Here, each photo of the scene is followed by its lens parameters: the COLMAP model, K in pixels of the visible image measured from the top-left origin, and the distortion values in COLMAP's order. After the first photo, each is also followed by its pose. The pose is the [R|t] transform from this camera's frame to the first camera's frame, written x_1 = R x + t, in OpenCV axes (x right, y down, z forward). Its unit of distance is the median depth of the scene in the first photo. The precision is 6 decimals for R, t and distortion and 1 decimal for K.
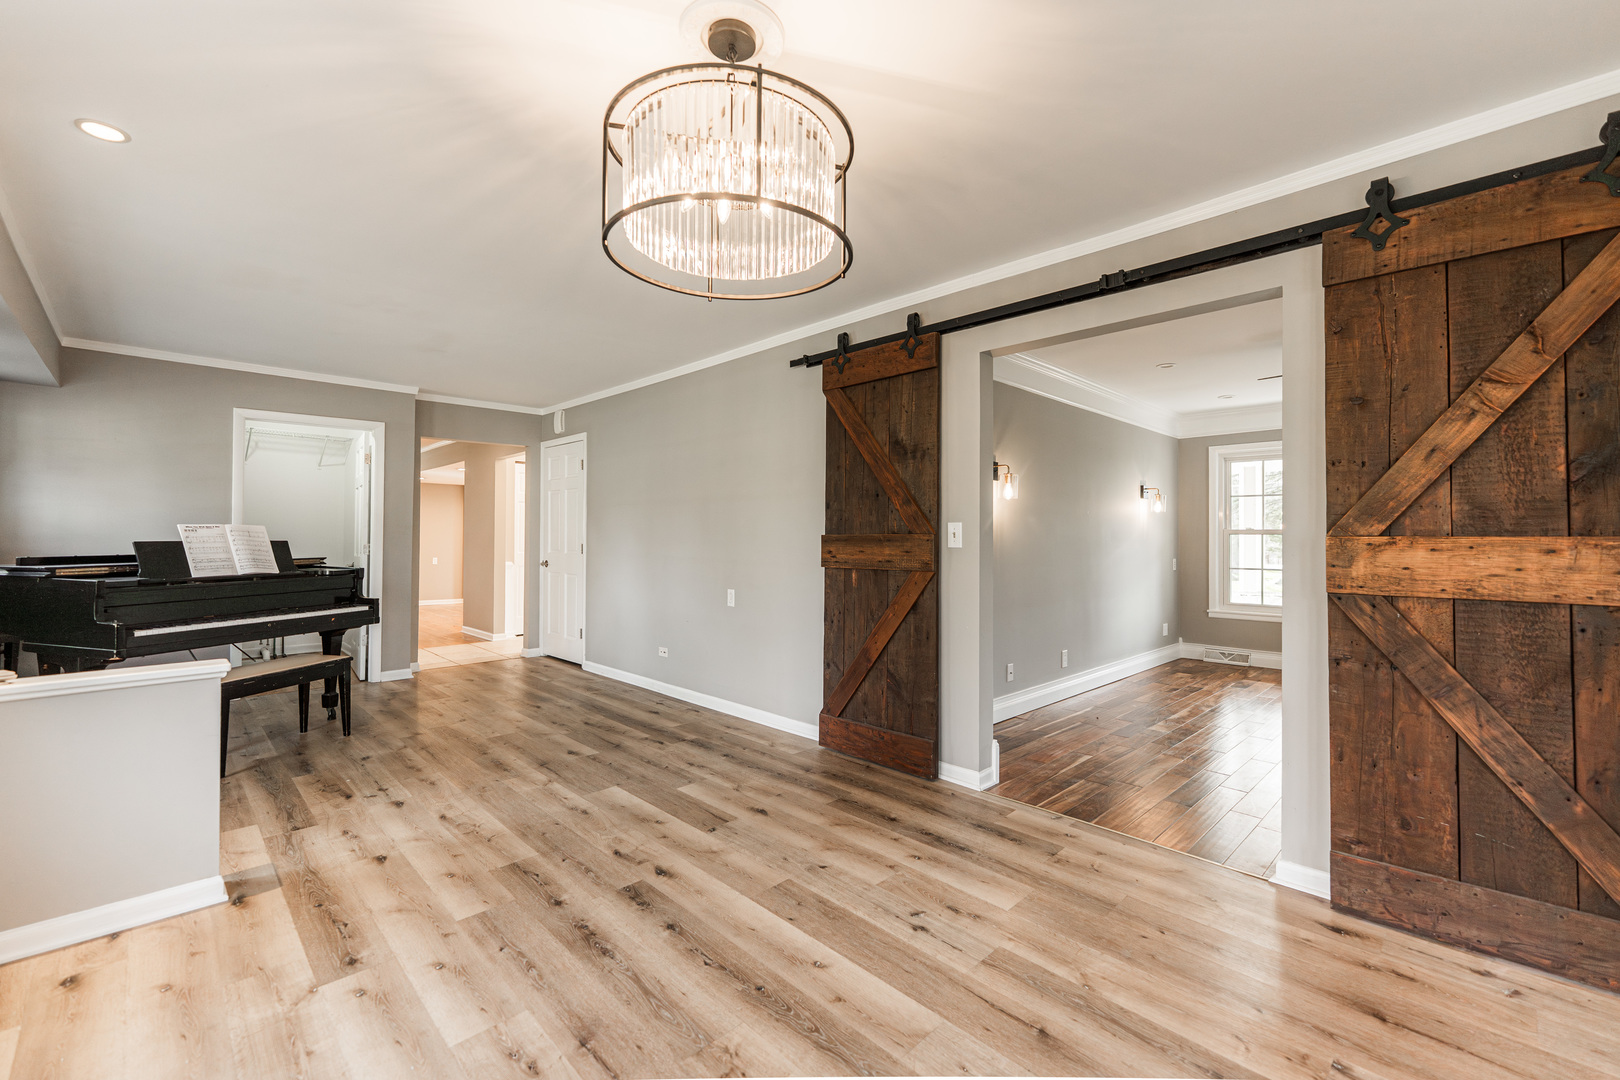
lens RADIAL K [[679.9, 0, 810.0], [0, 679.9, 540.0], [0, 0, 1]] dist [0.001283, 0.000259]
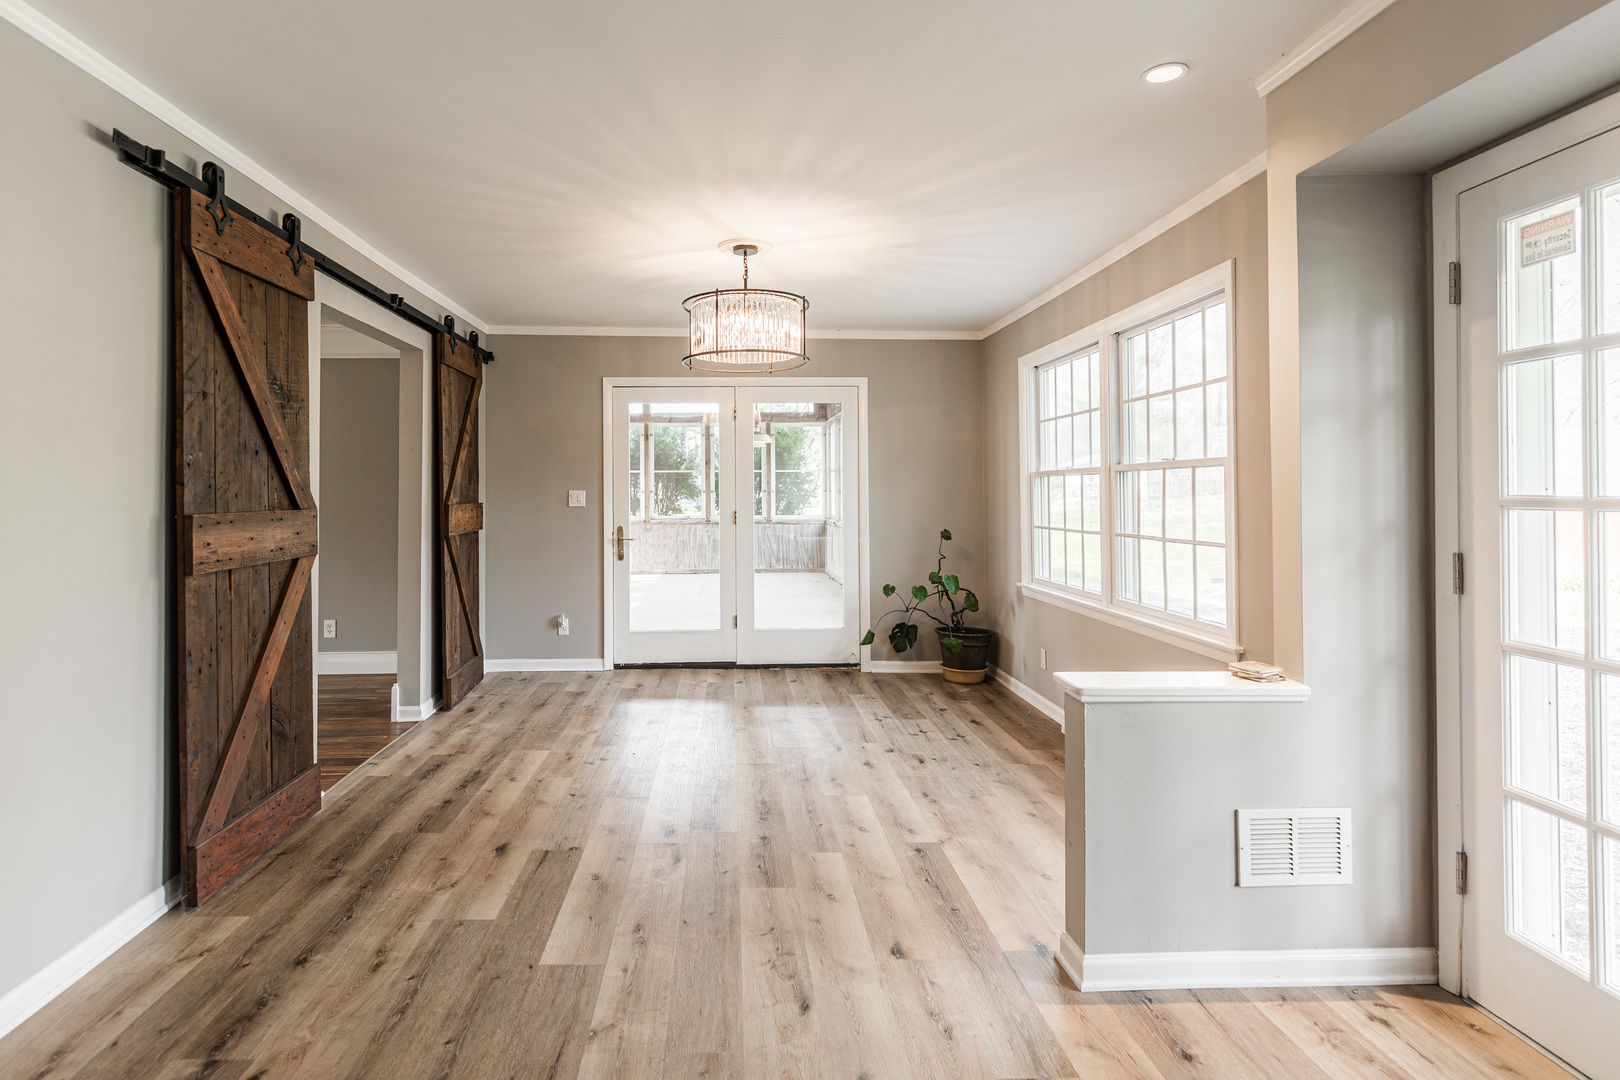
lens RADIAL K [[689.1, 0, 792.6], [0, 689.1, 492.9], [0, 0, 1]] dist [-0.000507, -0.000152]
pose [[-0.750093, -0.000842, 0.661331, -0.931349], [0.002747, 0.999987, 0.004389, -0.033630], [-0.661326, 0.005109, -0.750081, 1.463734]]
